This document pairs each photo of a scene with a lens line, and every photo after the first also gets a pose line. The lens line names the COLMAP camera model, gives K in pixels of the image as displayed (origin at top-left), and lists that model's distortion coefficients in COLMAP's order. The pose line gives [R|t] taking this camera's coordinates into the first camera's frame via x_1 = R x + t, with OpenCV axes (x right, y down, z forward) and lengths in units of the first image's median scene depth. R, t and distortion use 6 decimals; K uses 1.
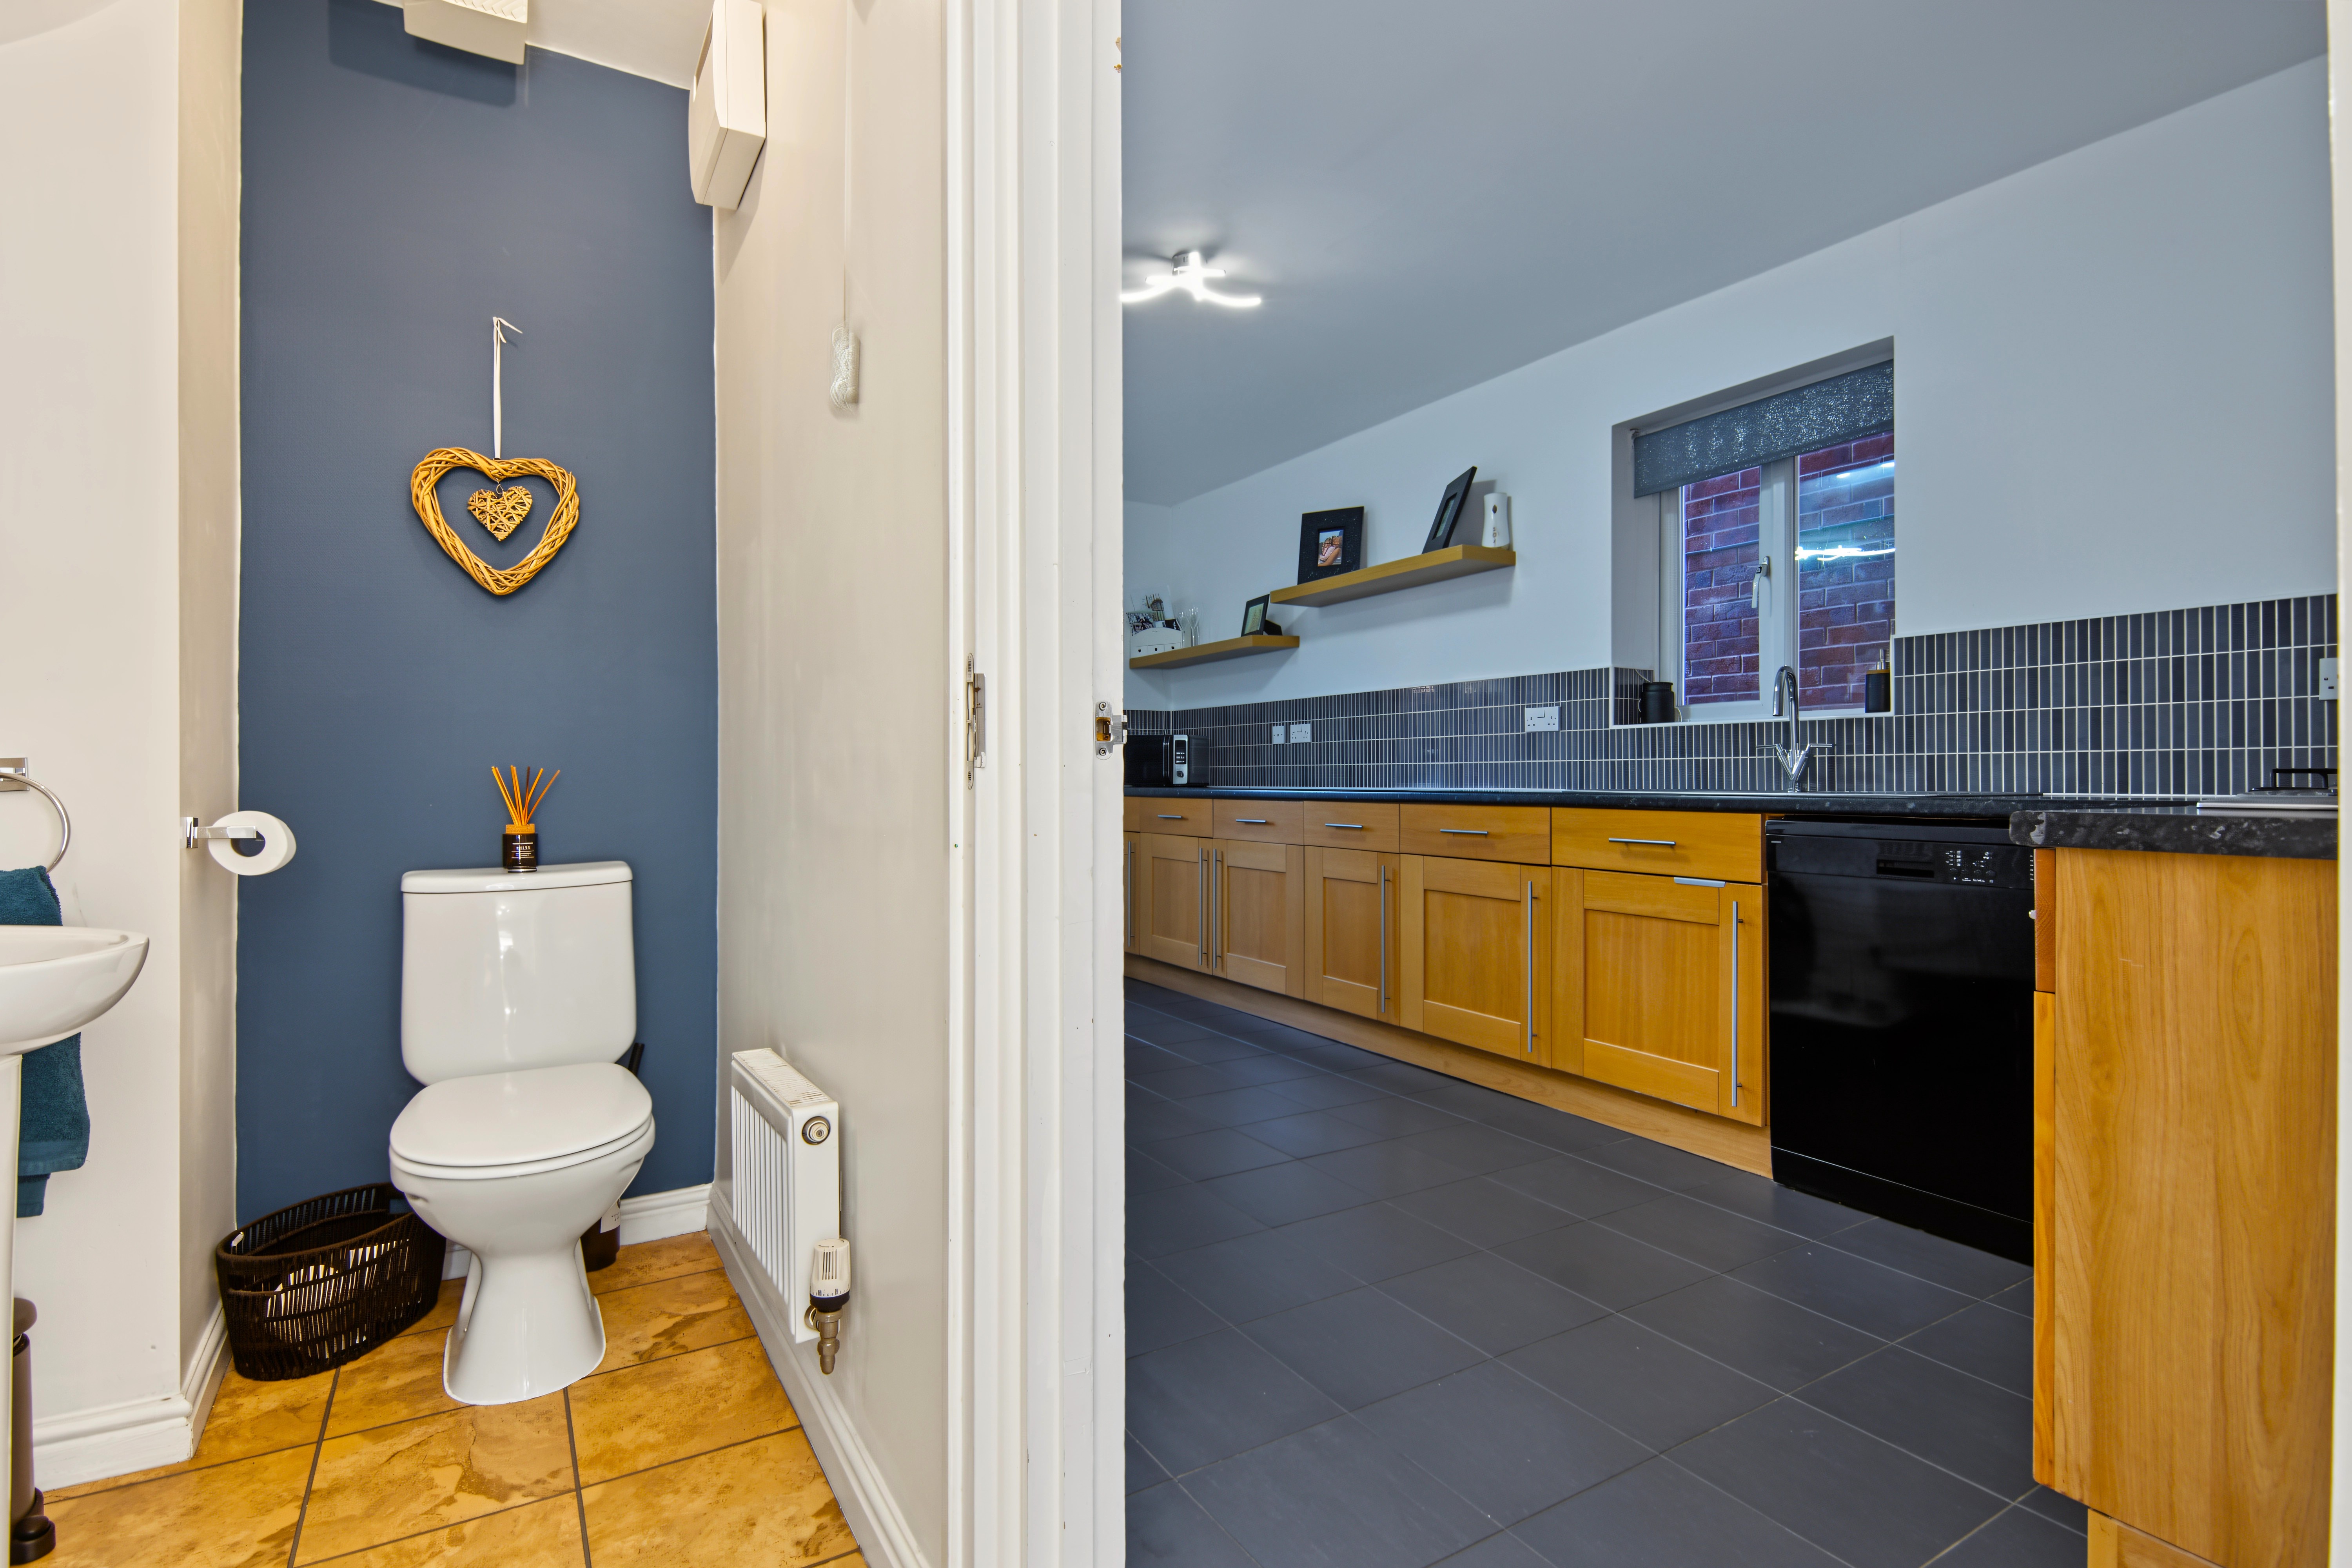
lens RADIAL K [[1130.9, 0, 1172.2], [0, 1130.9, 785.7], [0, 0, 1]] dist [0.005284, -0.005860]
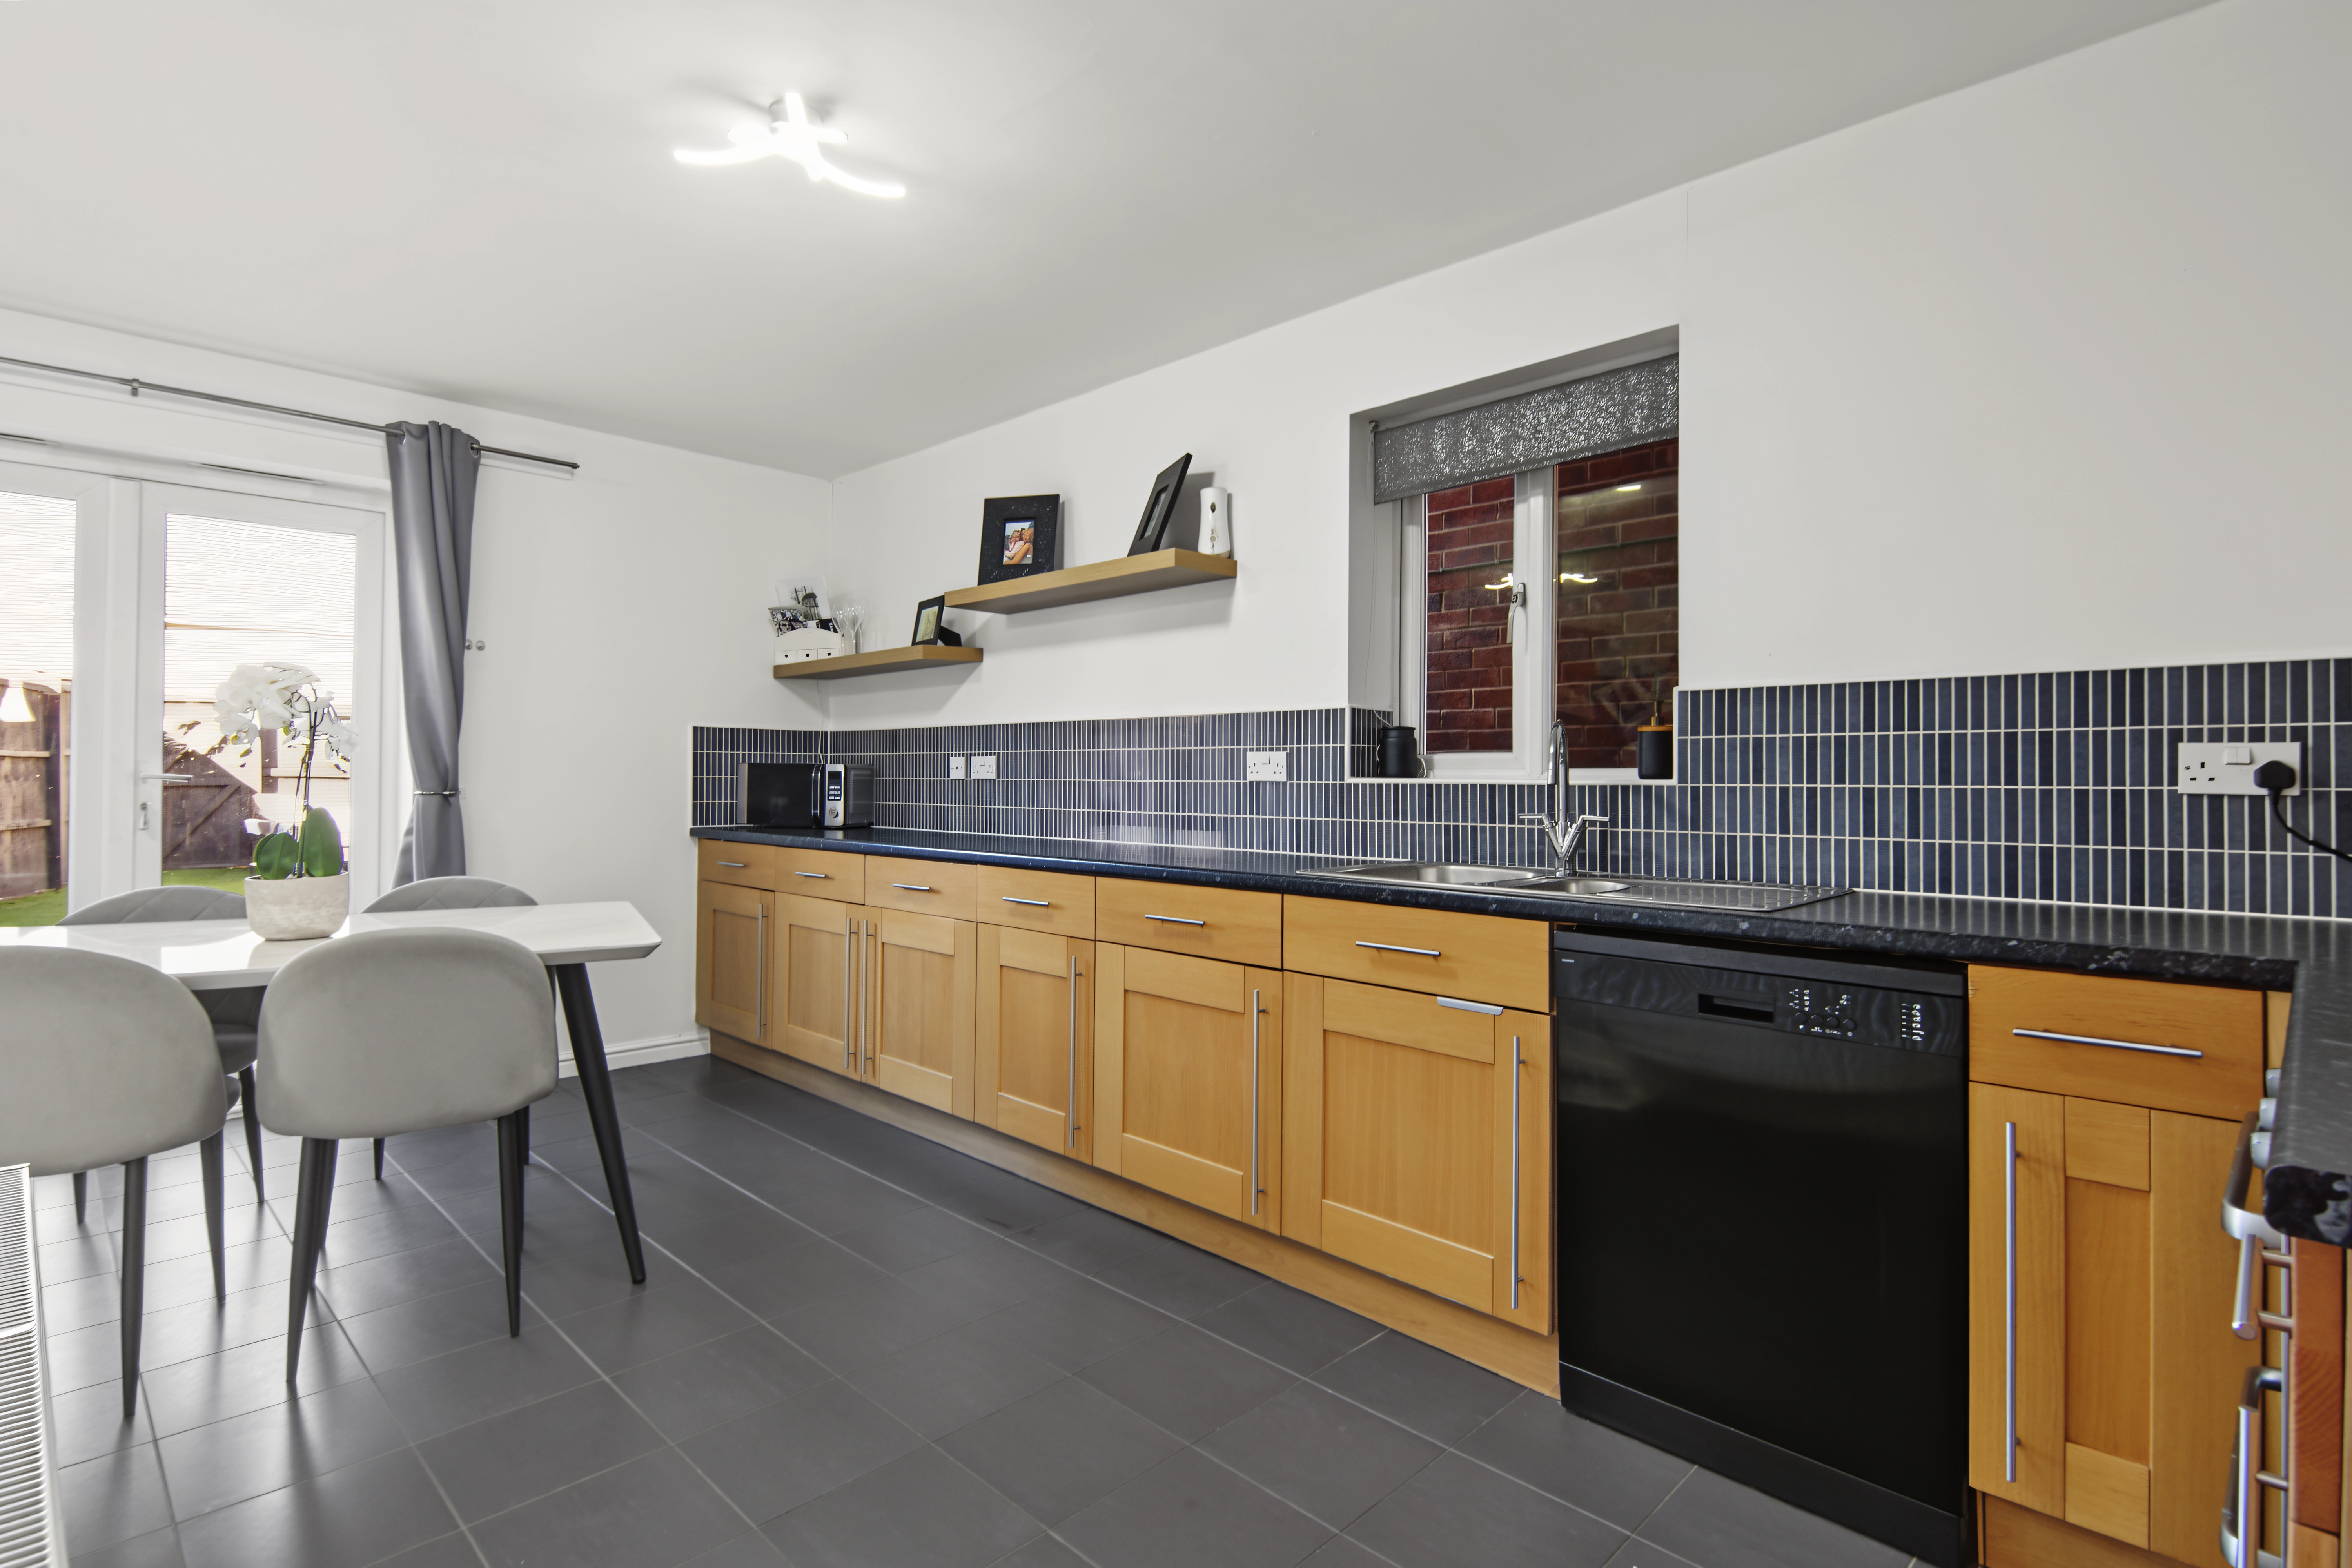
lens RADIAL K [[1151.4, 0, 1186.2], [0, 1151.4, 795.1], [0, 0, 1]] dist [0.026882, -0.008169]
pose [[0.966522, 0.003199, 0.256562, 0.063126], [-0.005161, 0.999962, 0.006975, -0.049725], [-0.256530, -0.008065, 0.966503, 0.235066]]
